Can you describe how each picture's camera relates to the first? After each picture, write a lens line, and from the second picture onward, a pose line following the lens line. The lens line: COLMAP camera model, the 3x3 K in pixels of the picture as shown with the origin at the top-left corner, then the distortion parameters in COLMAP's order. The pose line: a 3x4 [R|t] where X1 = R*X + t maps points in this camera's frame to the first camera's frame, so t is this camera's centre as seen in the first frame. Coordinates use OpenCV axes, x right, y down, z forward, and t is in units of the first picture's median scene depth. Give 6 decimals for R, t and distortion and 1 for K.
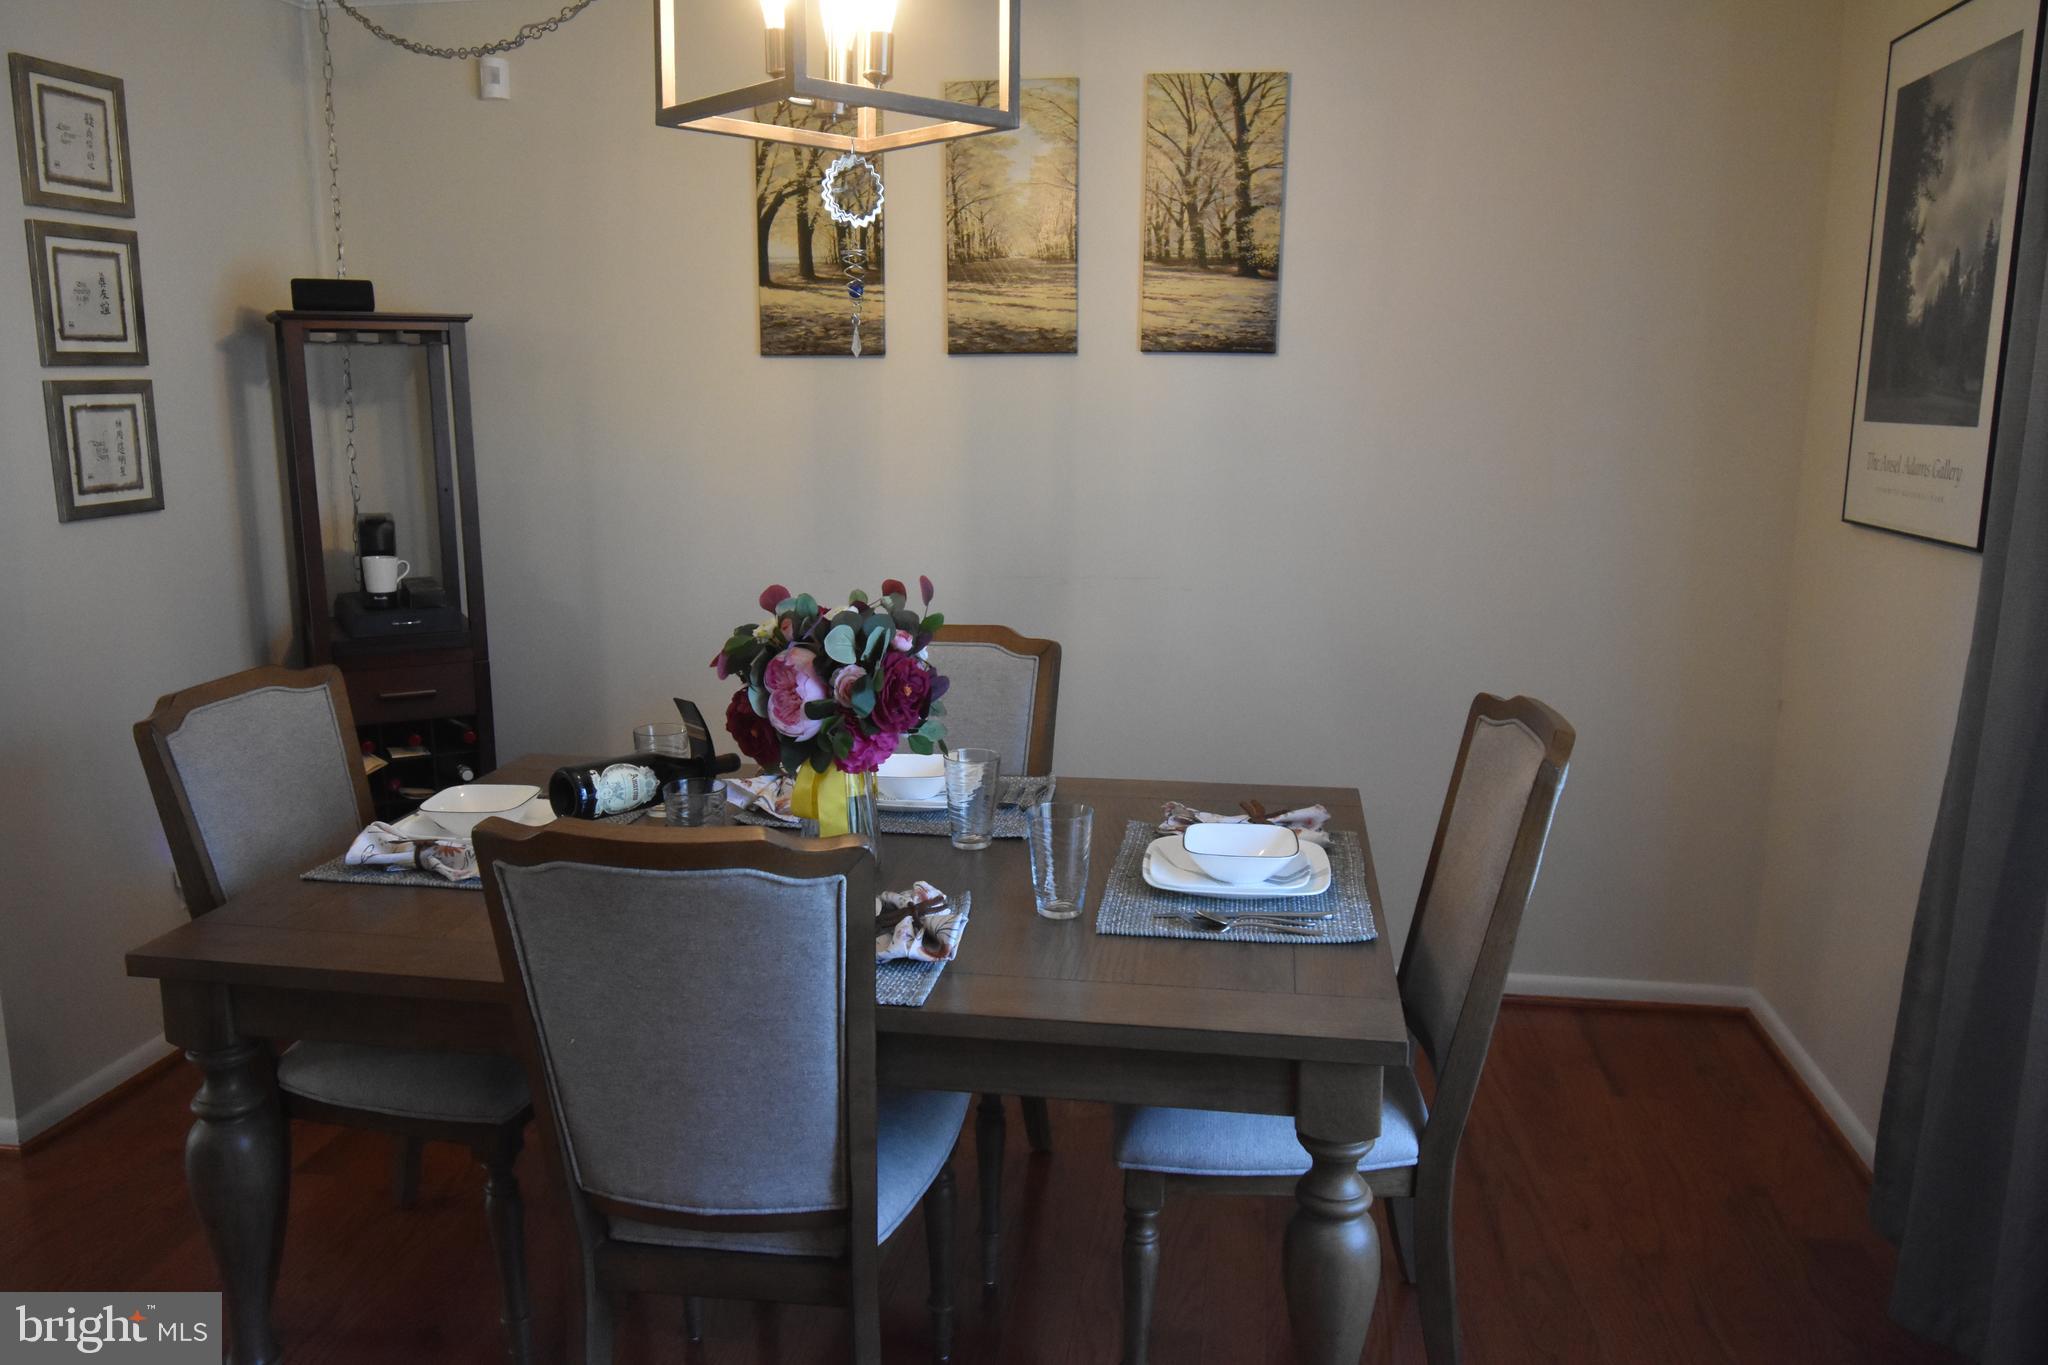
lens RADIAL K [[1479.1, 0, 1023.1], [0, 1479.1, 664.7], [0, 0, 1]] dist [0.037235, -0.065423]
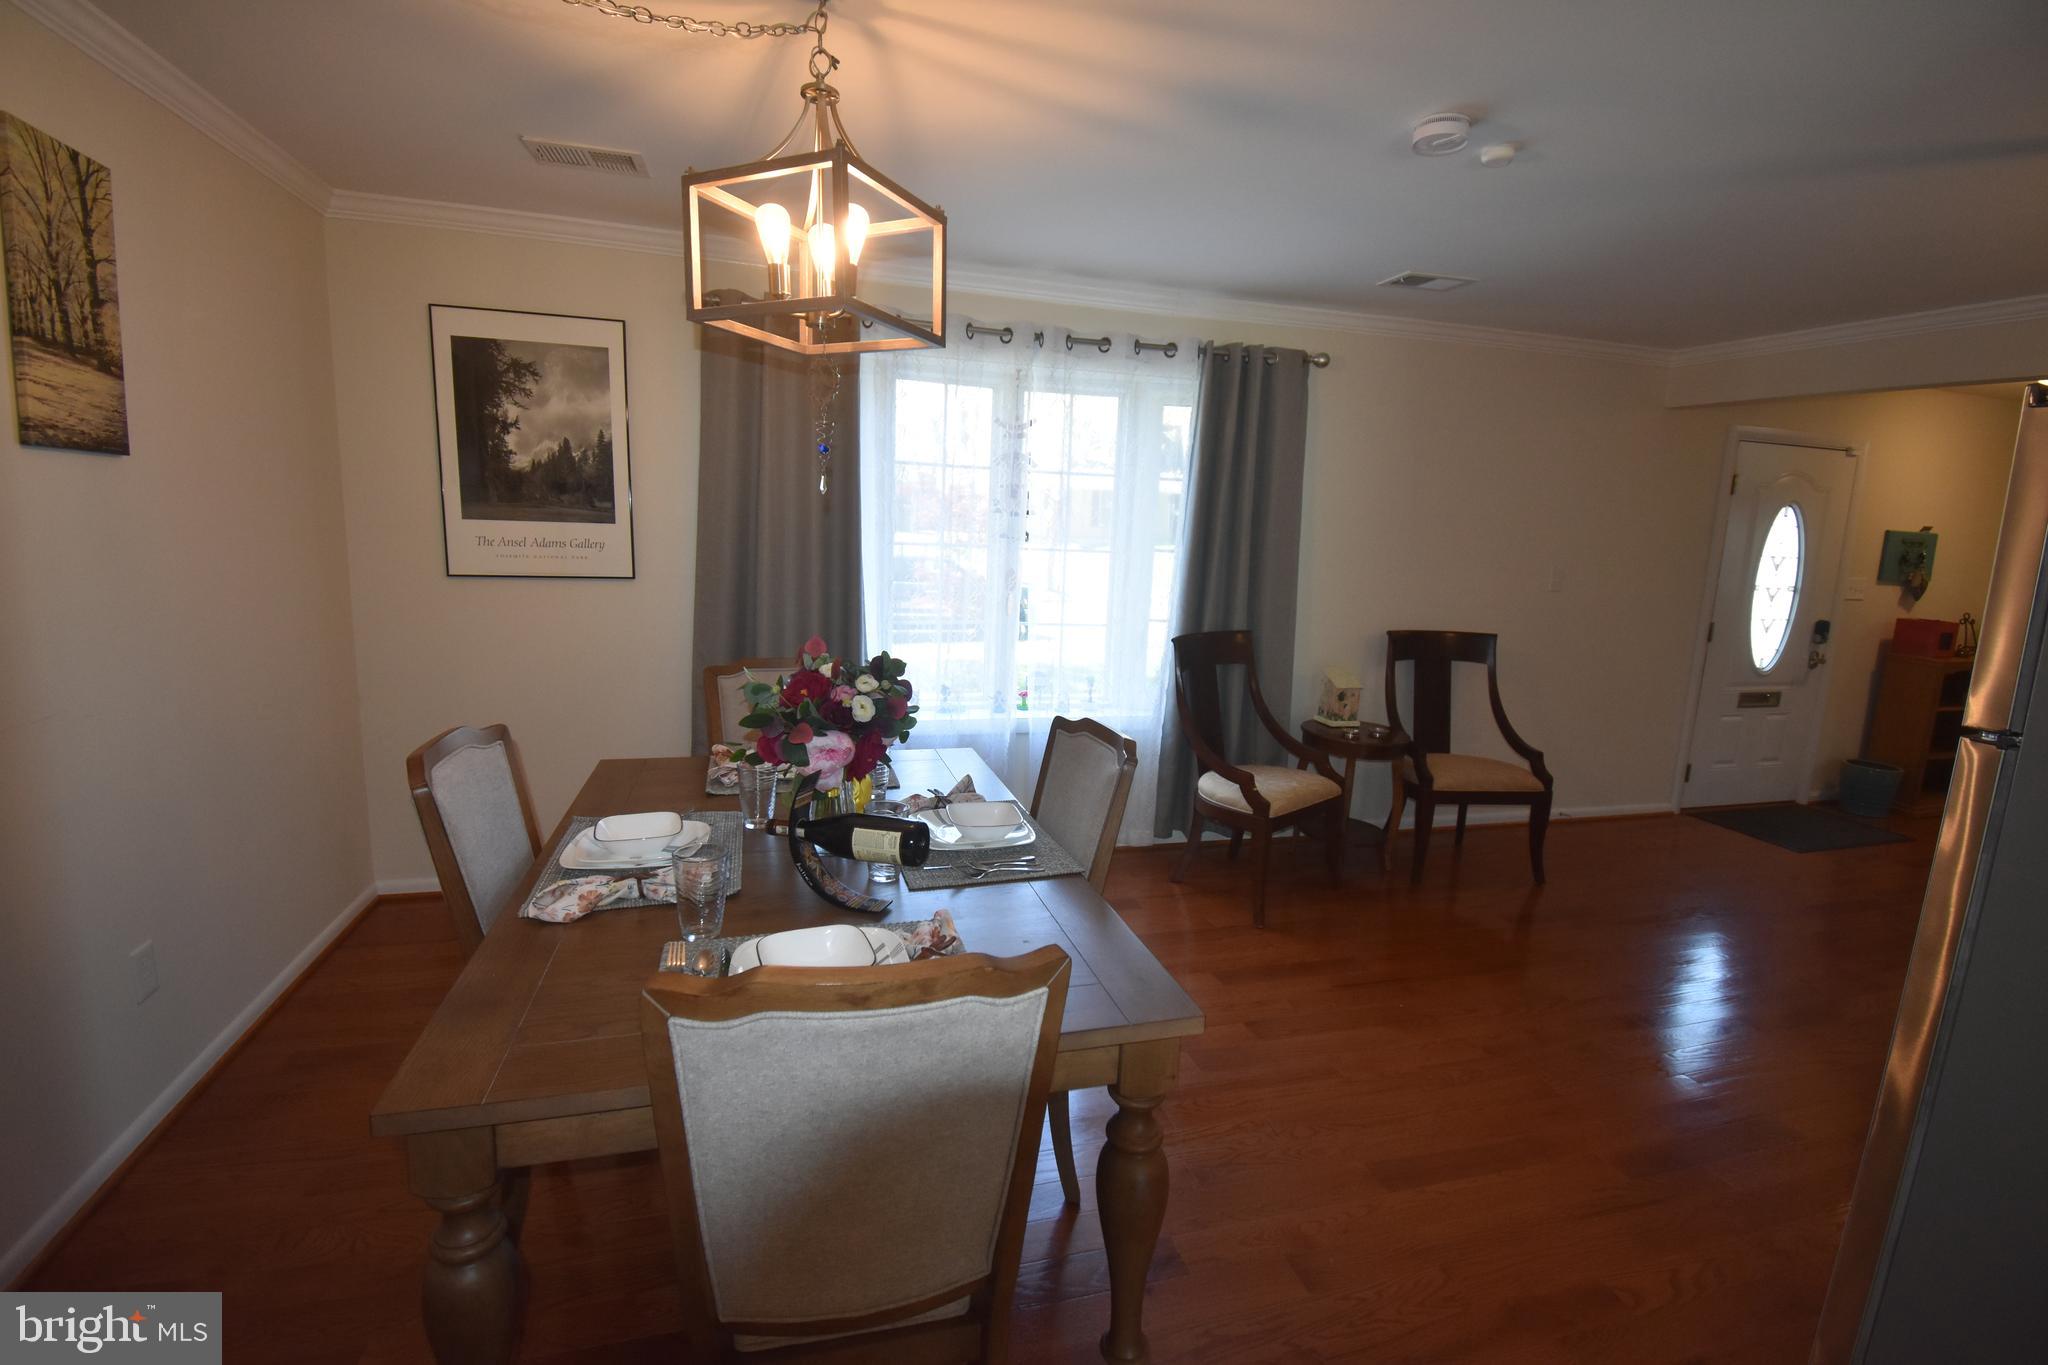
lens RADIAL K [[917.6, 0, 1020.8], [0, 917.6, 672.8], [0, 0, 1]] dist [0.011133, -0.020039]
pose [[-0.445537, -0.165691, 0.879798, -0.643580], [0.126617, 0.961184, 0.245138, -0.146858], [-0.886265, 0.220616, -0.407264, 0.765178]]
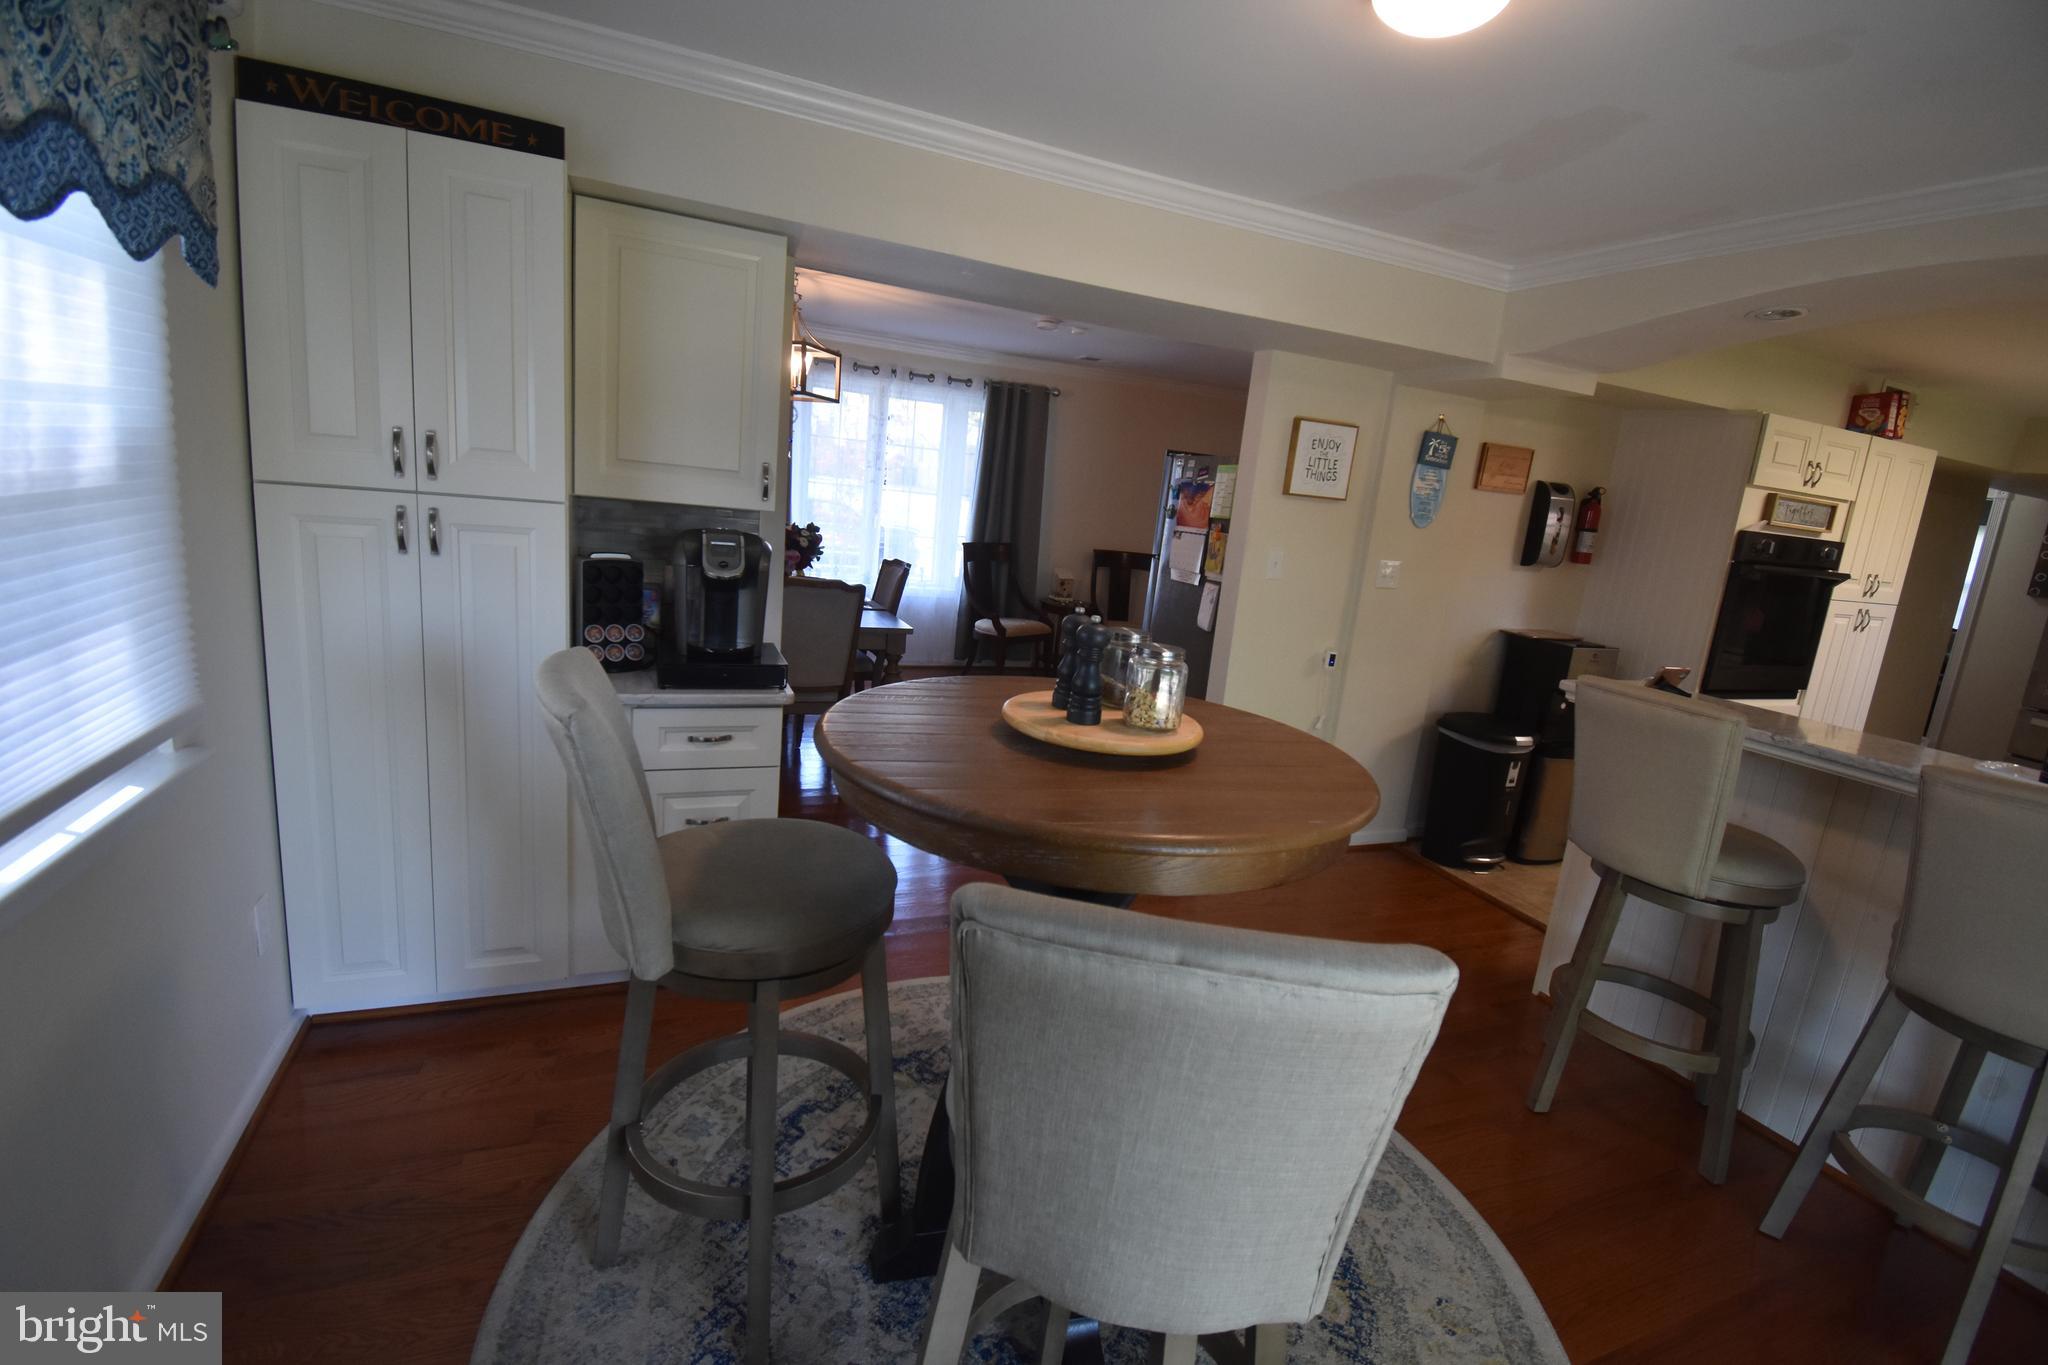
lens RADIAL K [[917.6, 0, 1020.8], [0, 917.6, 672.8], [0, 0, 1]] dist [0.011133, -0.020039]
pose [[-0.536353, -0.223740, 0.813797, -1.433517], [0.061553, 0.951284, 0.302108, -0.216047], [-0.841746, 0.212128, -0.496453, 1.066669]]
